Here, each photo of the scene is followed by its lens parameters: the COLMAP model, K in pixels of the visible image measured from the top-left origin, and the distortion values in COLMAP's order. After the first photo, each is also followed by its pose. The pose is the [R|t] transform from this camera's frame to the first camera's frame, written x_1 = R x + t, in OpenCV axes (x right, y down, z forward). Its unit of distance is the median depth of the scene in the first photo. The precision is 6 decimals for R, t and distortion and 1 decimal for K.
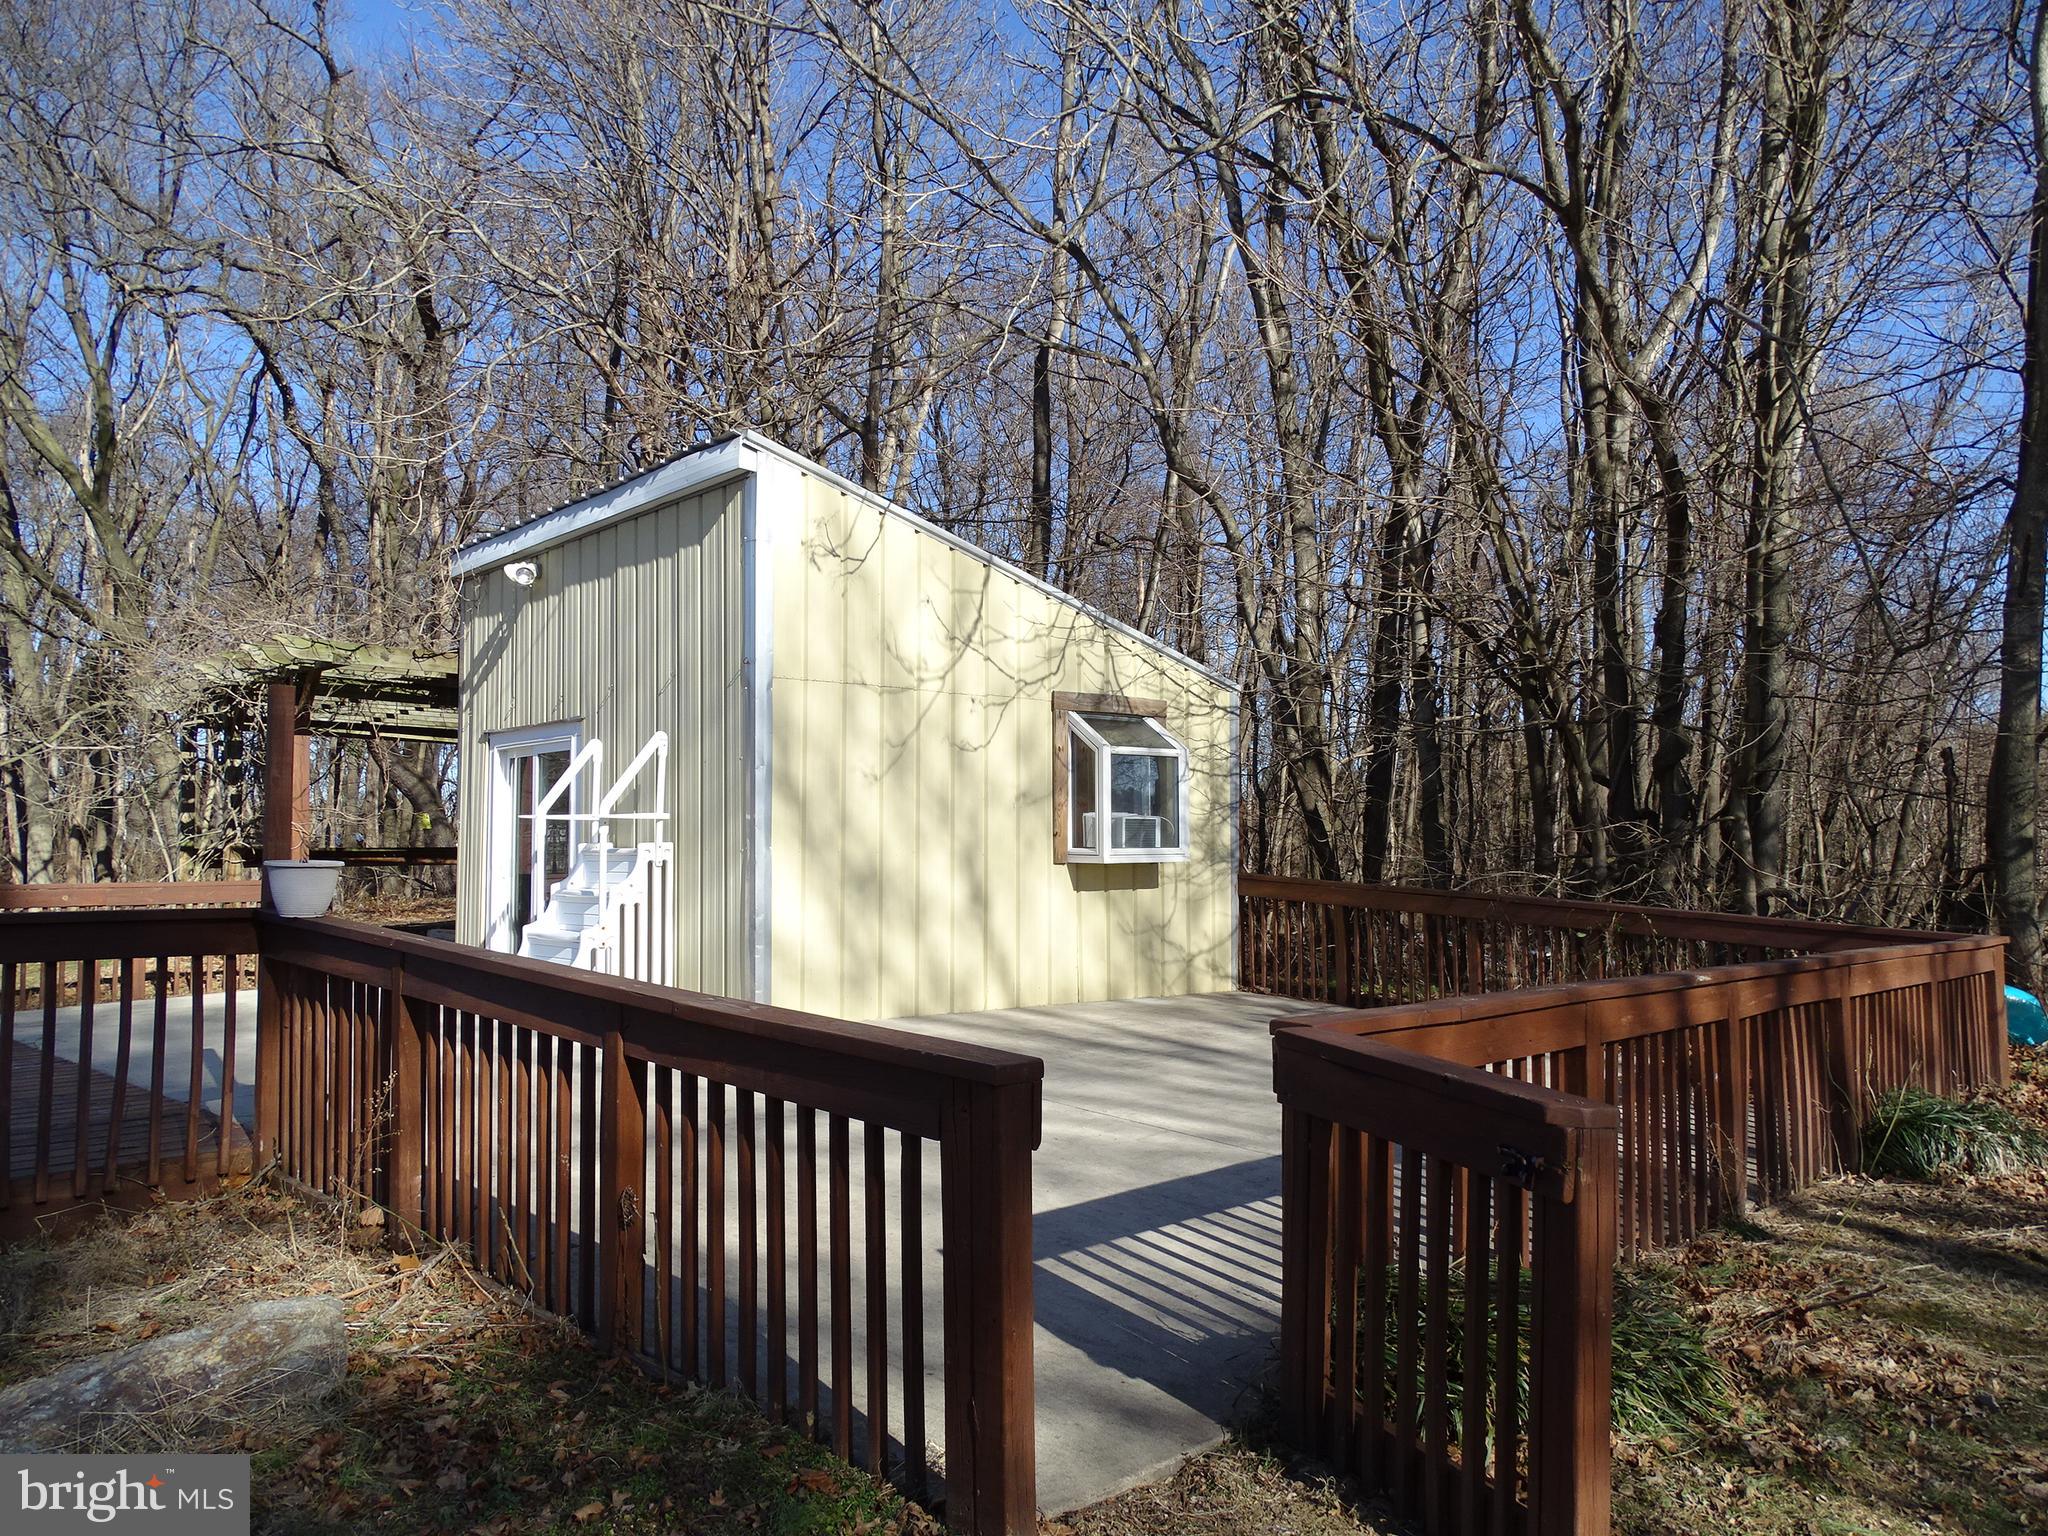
lens RADIAL K [[1476.6, 0, 1025.0], [0, 1476.6, 765.0], [0, 0, 1]] dist [0.001937, 0.004271]
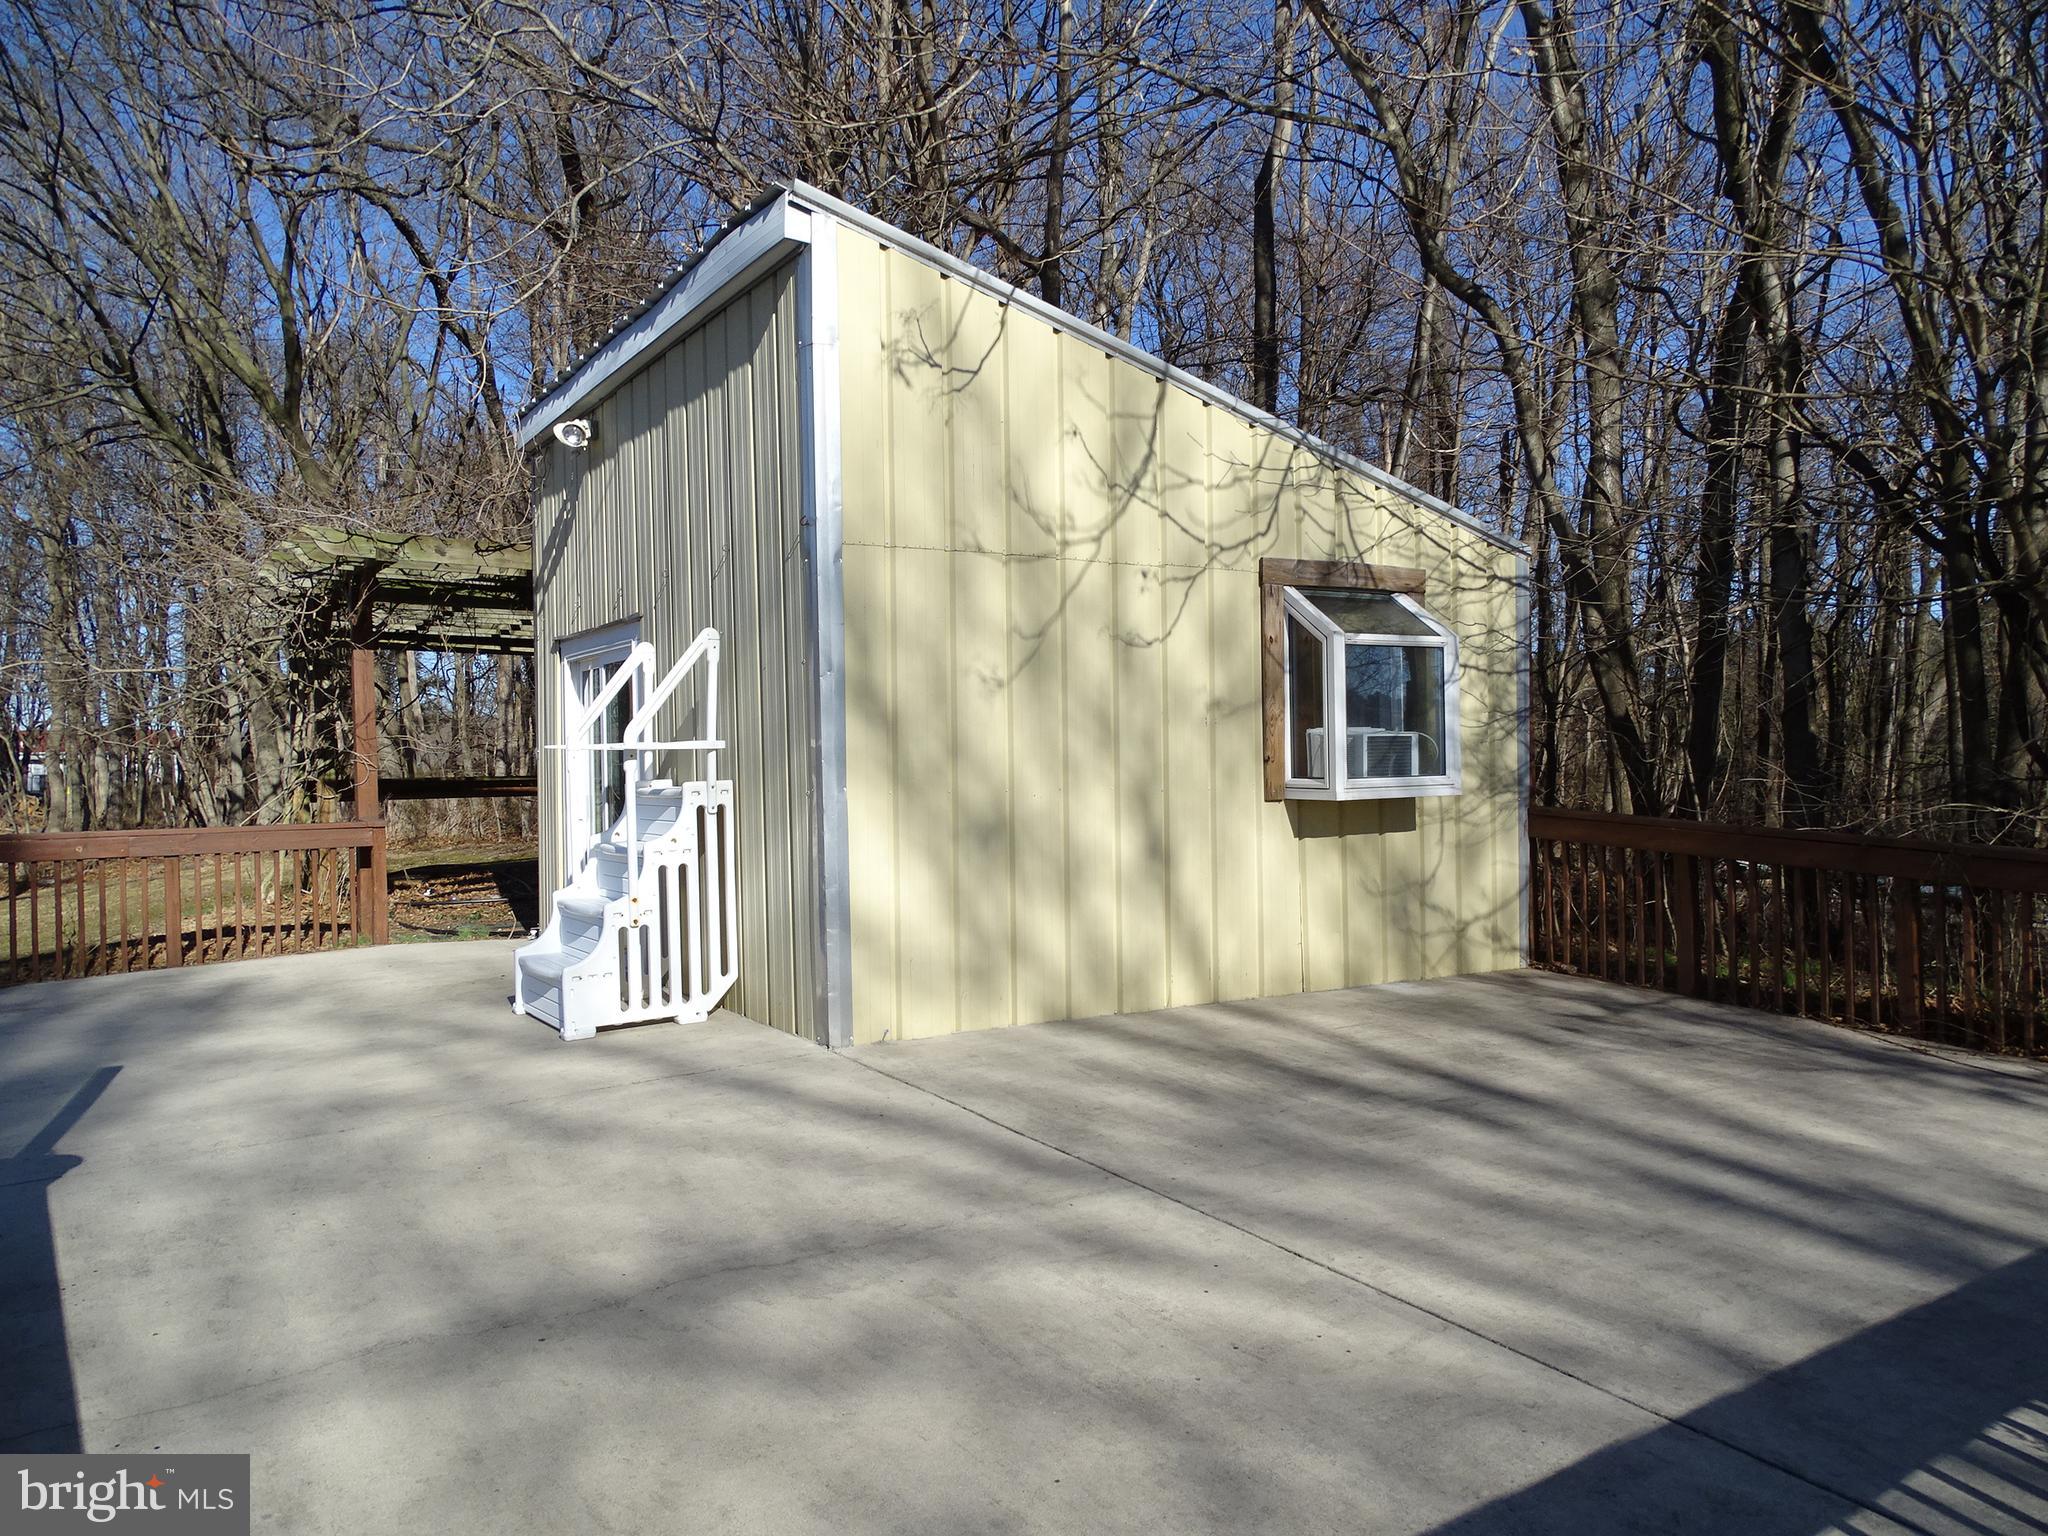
lens RADIAL K [[1476.6, 0, 1025.2], [0, 1476.6, 756.7], [0, 0, 1]] dist [0.001937, 0.004271]
pose [[0.986487, -0.013347, -0.163294, 0.021631], [0.022540, 0.998255, 0.054573, 0.004056], [0.162281, -0.057516, 0.985067, 0.277660]]
